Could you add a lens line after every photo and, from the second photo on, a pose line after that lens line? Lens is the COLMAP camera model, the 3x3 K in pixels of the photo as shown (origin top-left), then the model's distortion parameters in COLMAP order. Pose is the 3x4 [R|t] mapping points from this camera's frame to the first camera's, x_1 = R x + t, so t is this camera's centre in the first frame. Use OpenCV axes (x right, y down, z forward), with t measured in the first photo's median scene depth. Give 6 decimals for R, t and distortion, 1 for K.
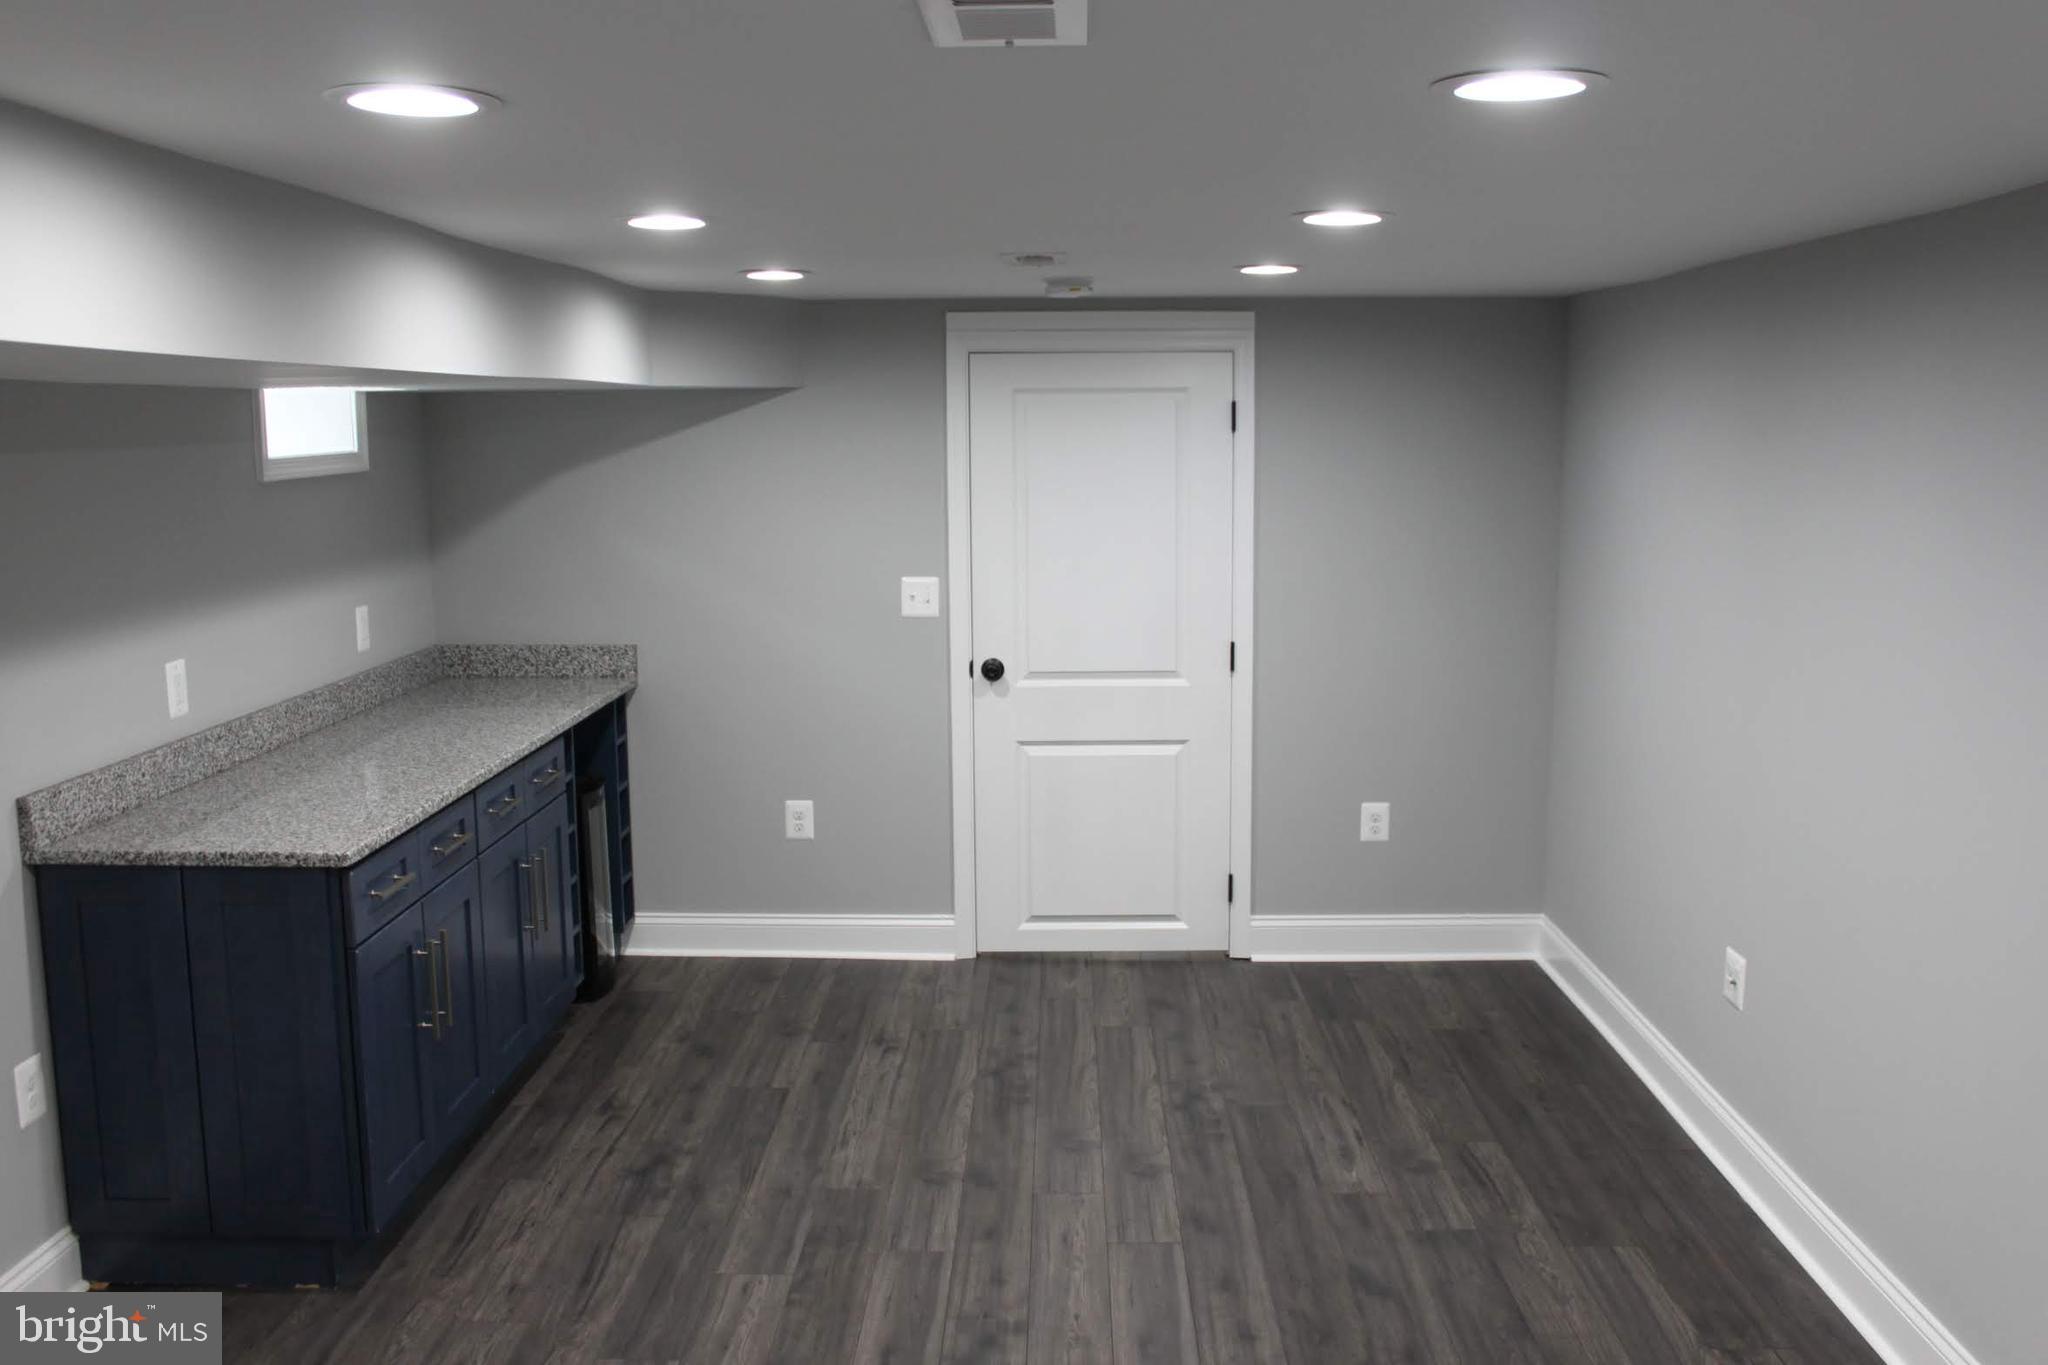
lens RADIAL K [[1788.6, 0, 1030.2], [0, 1788.6, 672.7], [0, 0, 1]] dist [-0.143117, 0.119277]
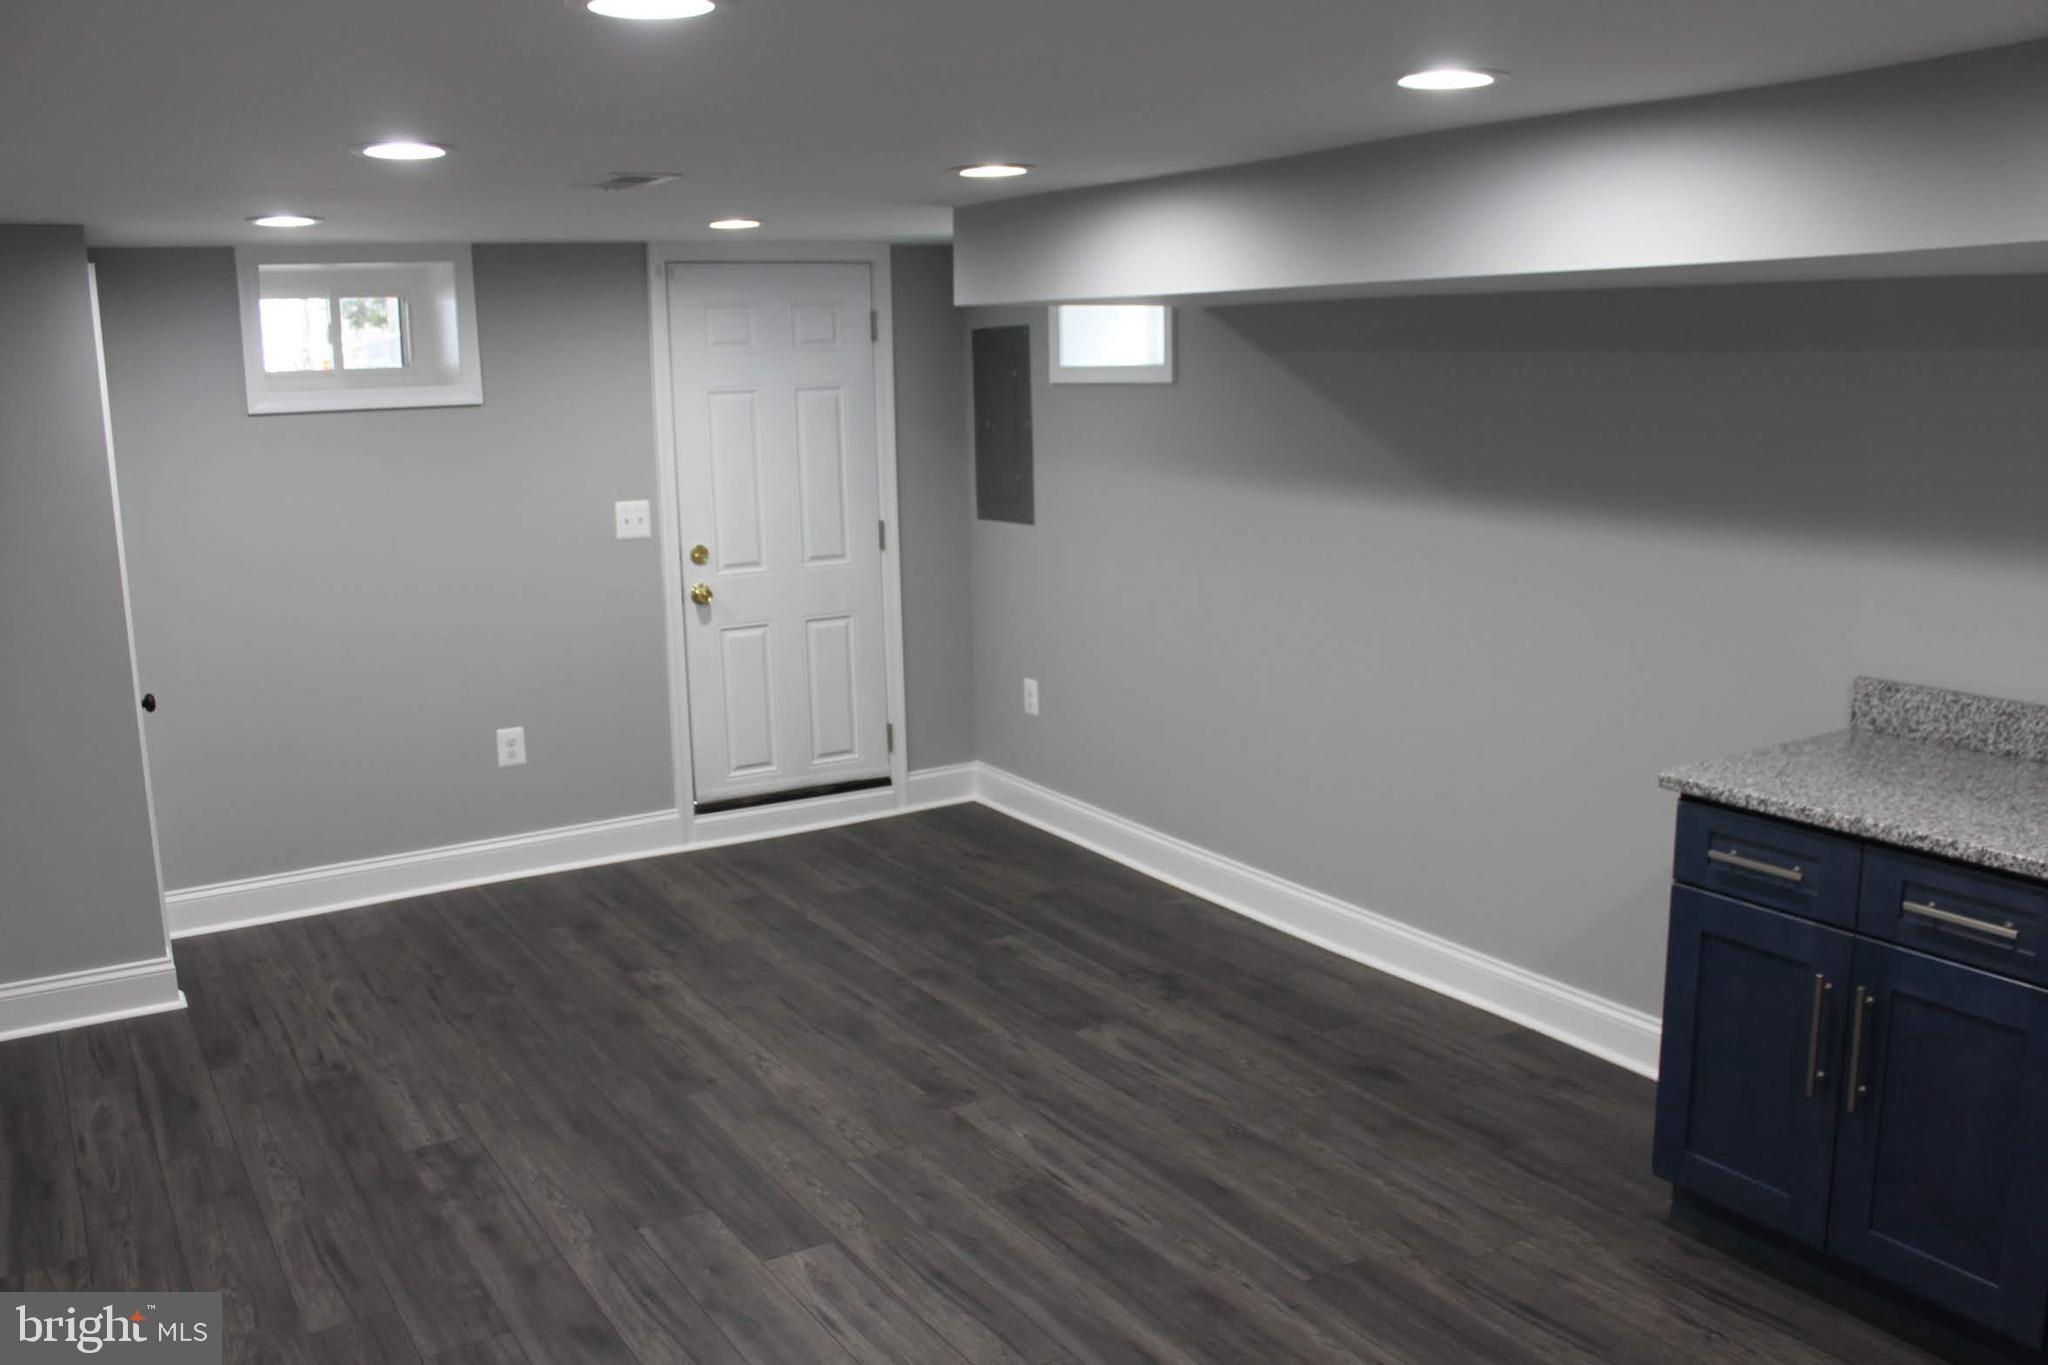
lens RADIAL K [[1726.2, 0, 1054.1], [0, 1726.2, 678.8], [0, 0, 1]] dist [-0.160153, 0.143020]
pose [[-0.830167, 0.115033, -0.545519, 0.289922], [-0.062091, 0.953318, 0.295515, -0.148986], [0.554047, 0.279198, -0.784270, 1.142324]]
